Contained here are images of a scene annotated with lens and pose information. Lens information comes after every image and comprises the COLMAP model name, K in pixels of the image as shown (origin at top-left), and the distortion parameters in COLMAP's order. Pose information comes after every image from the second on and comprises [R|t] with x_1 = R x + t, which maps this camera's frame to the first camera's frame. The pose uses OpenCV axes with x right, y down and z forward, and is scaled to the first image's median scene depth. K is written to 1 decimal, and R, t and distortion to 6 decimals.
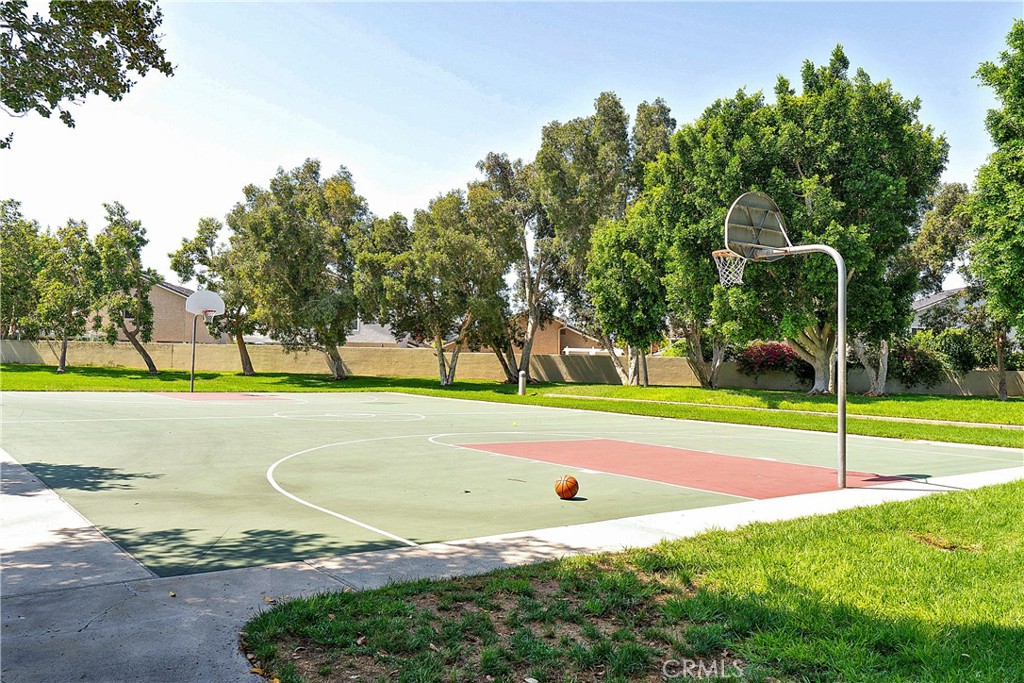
lens RADIAL K [[791.9, 0, 512.2], [0, 791.9, 360.3], [0, 0, 1]] dist [0.022459, 0.000821]
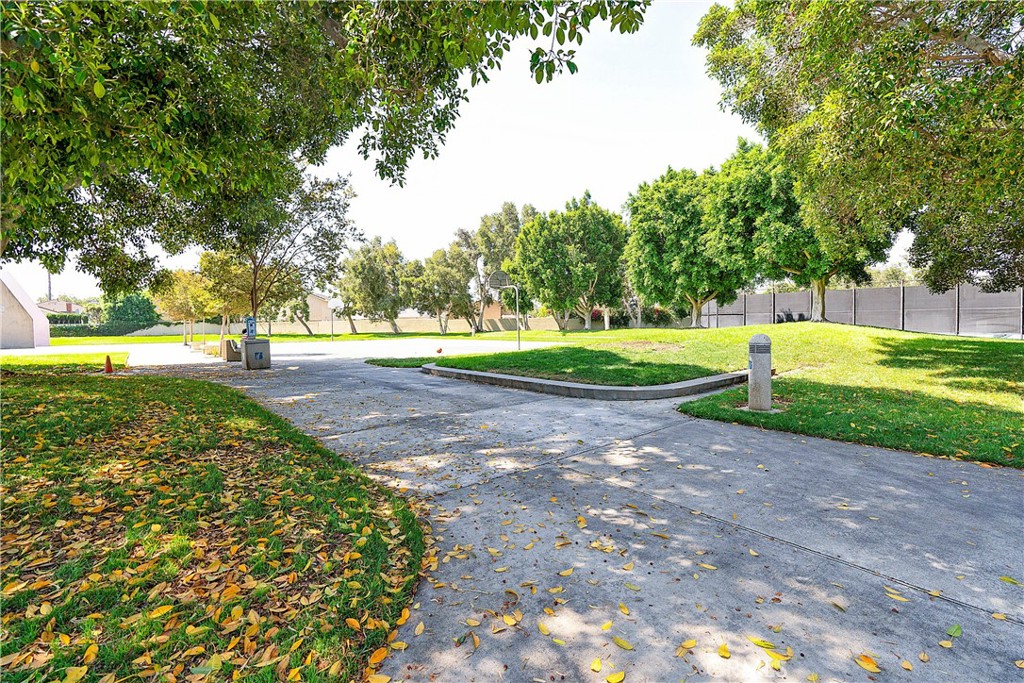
lens RADIAL K [[428.0, 0, 512.0], [0, 428.0, 341.5], [0, 0, 1]] dist [-0.000450, 0.000023]
pose [[0.998375, -0.046193, 0.033357, 0.070115], [0.044678, 0.997996, 0.044808, 0.005956], [-0.035360, -0.043245, 0.998439, -0.225465]]
